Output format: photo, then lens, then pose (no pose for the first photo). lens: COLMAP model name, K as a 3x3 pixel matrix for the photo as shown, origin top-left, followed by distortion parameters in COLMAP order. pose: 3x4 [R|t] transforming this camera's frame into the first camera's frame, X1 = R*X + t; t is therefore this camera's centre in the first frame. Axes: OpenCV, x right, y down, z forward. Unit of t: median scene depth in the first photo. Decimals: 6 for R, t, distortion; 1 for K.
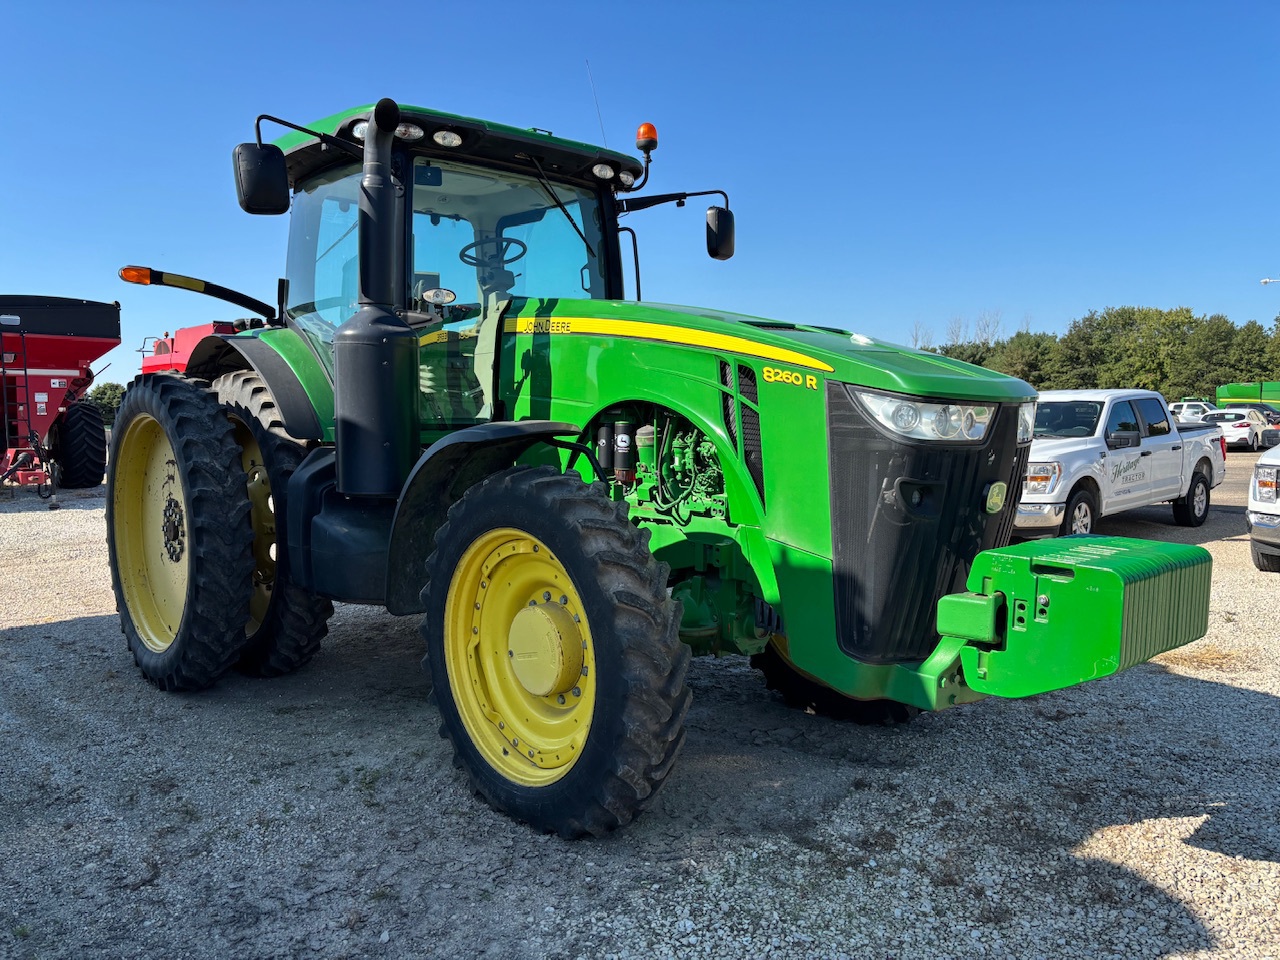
lens RADIAL K [[950.3, 0, 641.6], [0, 950.3, 482.7], [0, 0, 1]] dist [0.042607, -0.053173]
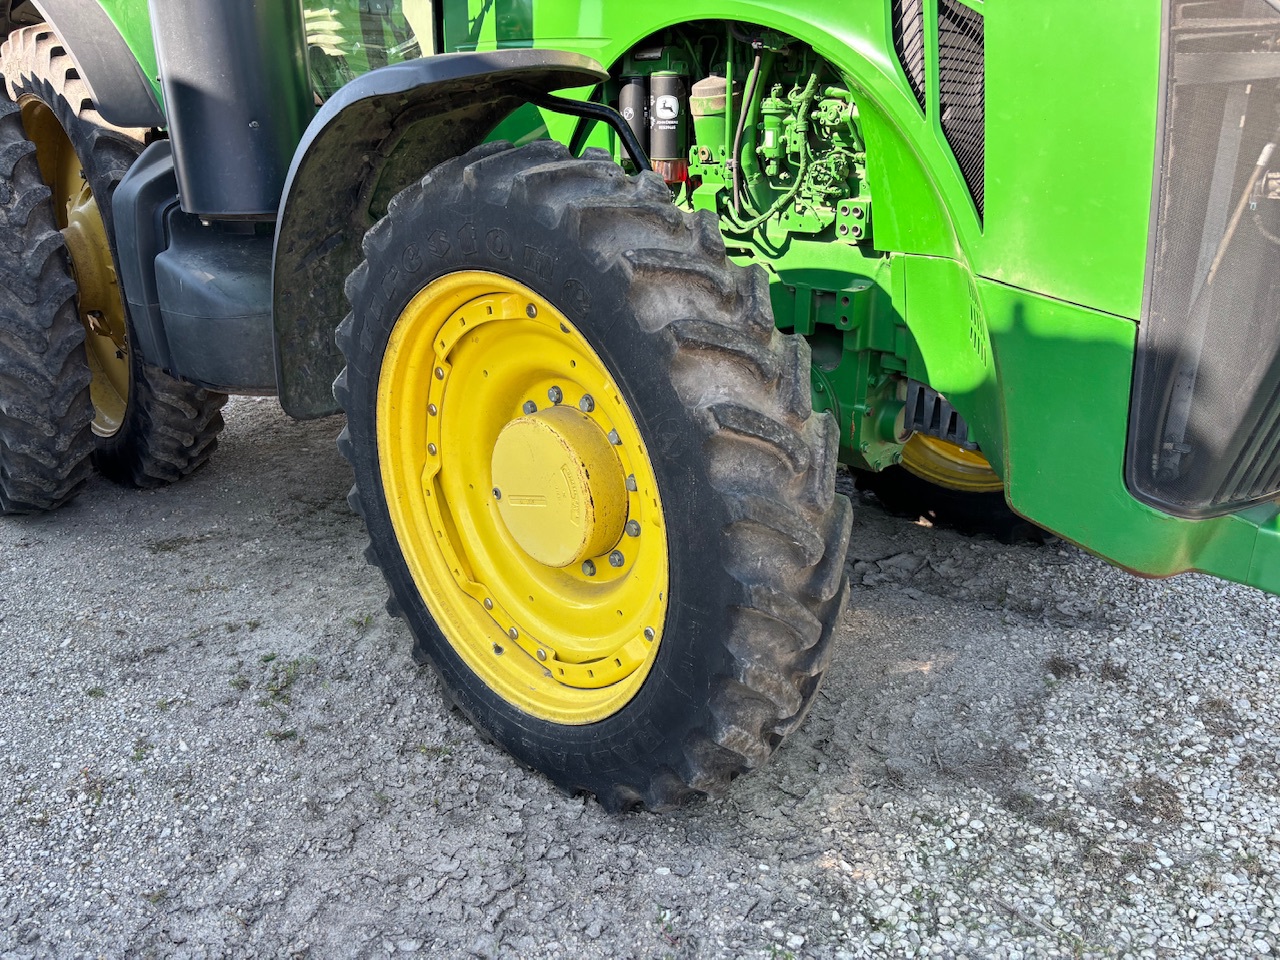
lens RADIAL K [[950.3, 0, 640.9], [0, 950.3, 463.3], [0, 0, 1]] dist [0.042607, -0.053173]
pose [[0.999185, -0.030174, 0.026817, -0.060659], [0.022280, 0.966157, 0.256989, 0.015253], [-0.033664, -0.256182, 0.966042, 0.417688]]
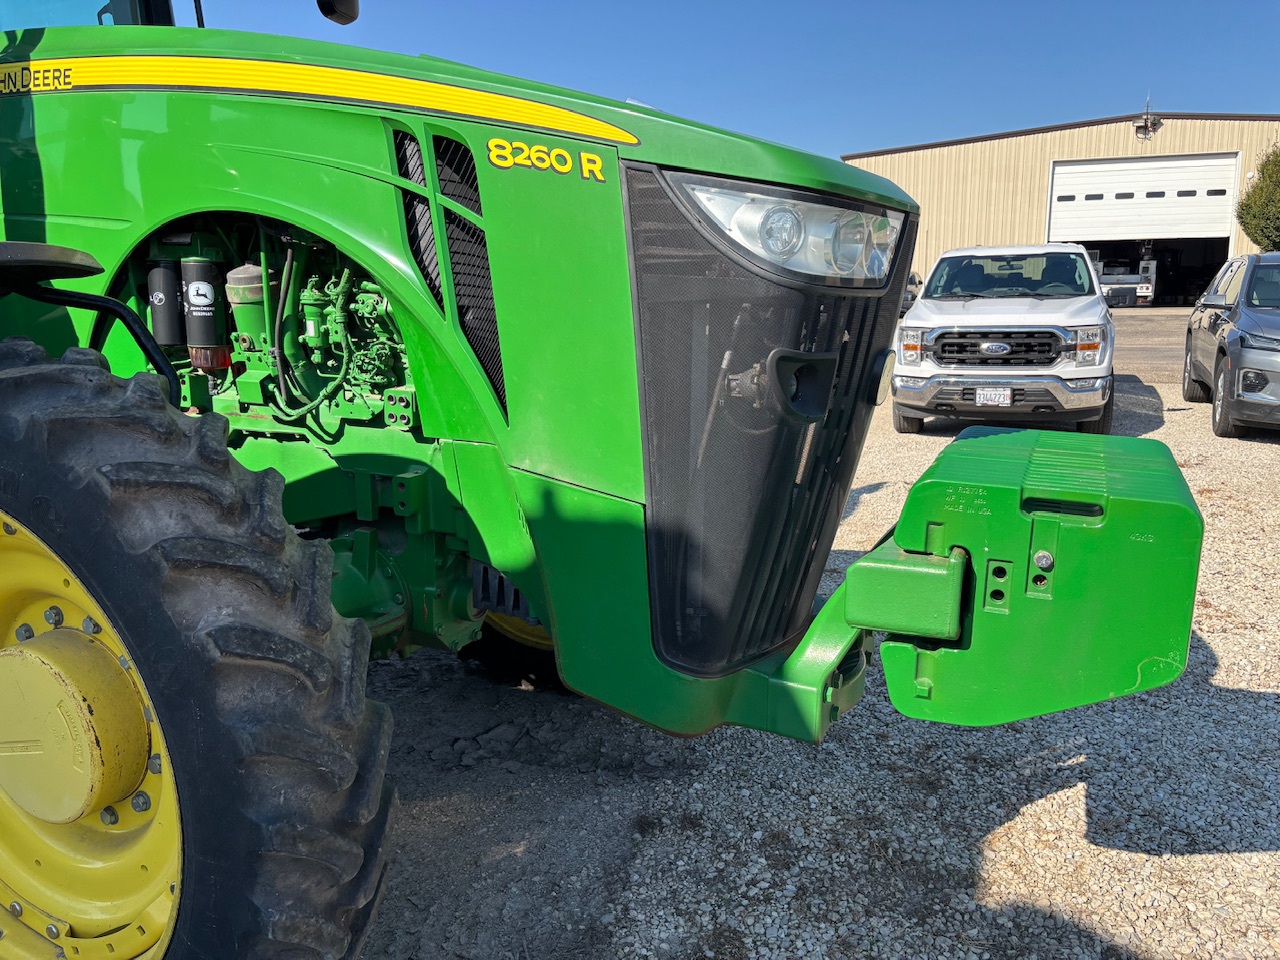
lens RADIAL K [[950.3, 0, 638.7], [0, 950.3, 474.3], [0, 0, 1]] dist [0.042607, -0.053173]
pose [[0.918796, -0.077063, 0.387137, -0.009535], [0.029647, 0.991460, 0.126997, -0.004226], [-0.393618, -0.105207, 0.913234, 0.417531]]
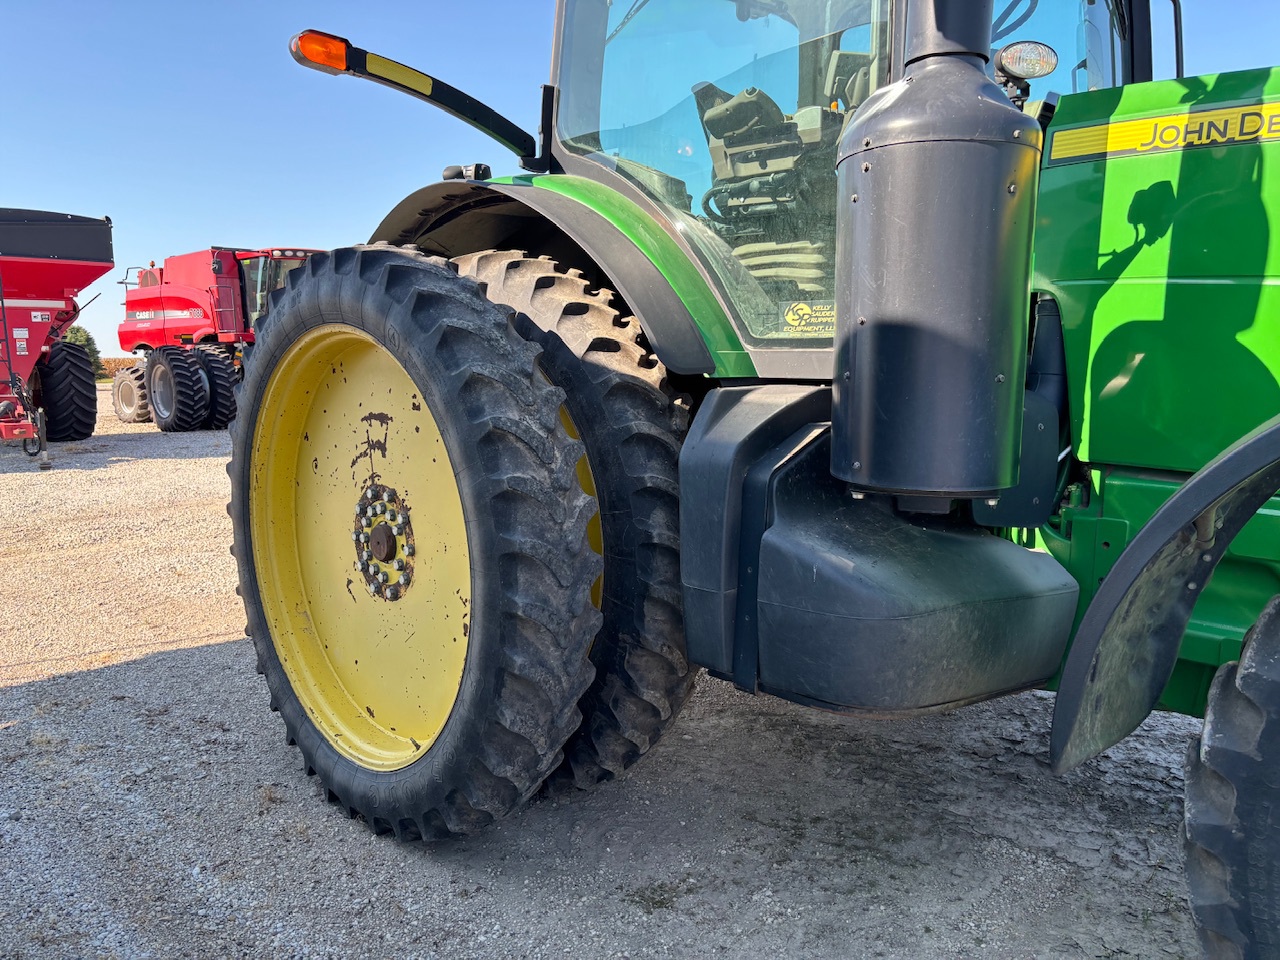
lens RADIAL K [[950.3, 0, 636.6], [0, 950.3, 480.0], [0, 0, 1]] dist [0.042607, -0.053173]
pose [[0.999549, -0.010717, 0.028040, -0.485524], [0.009087, 0.998297, 0.057622, -0.021869], [-0.028610, -0.057341, 0.997945, 0.610259]]
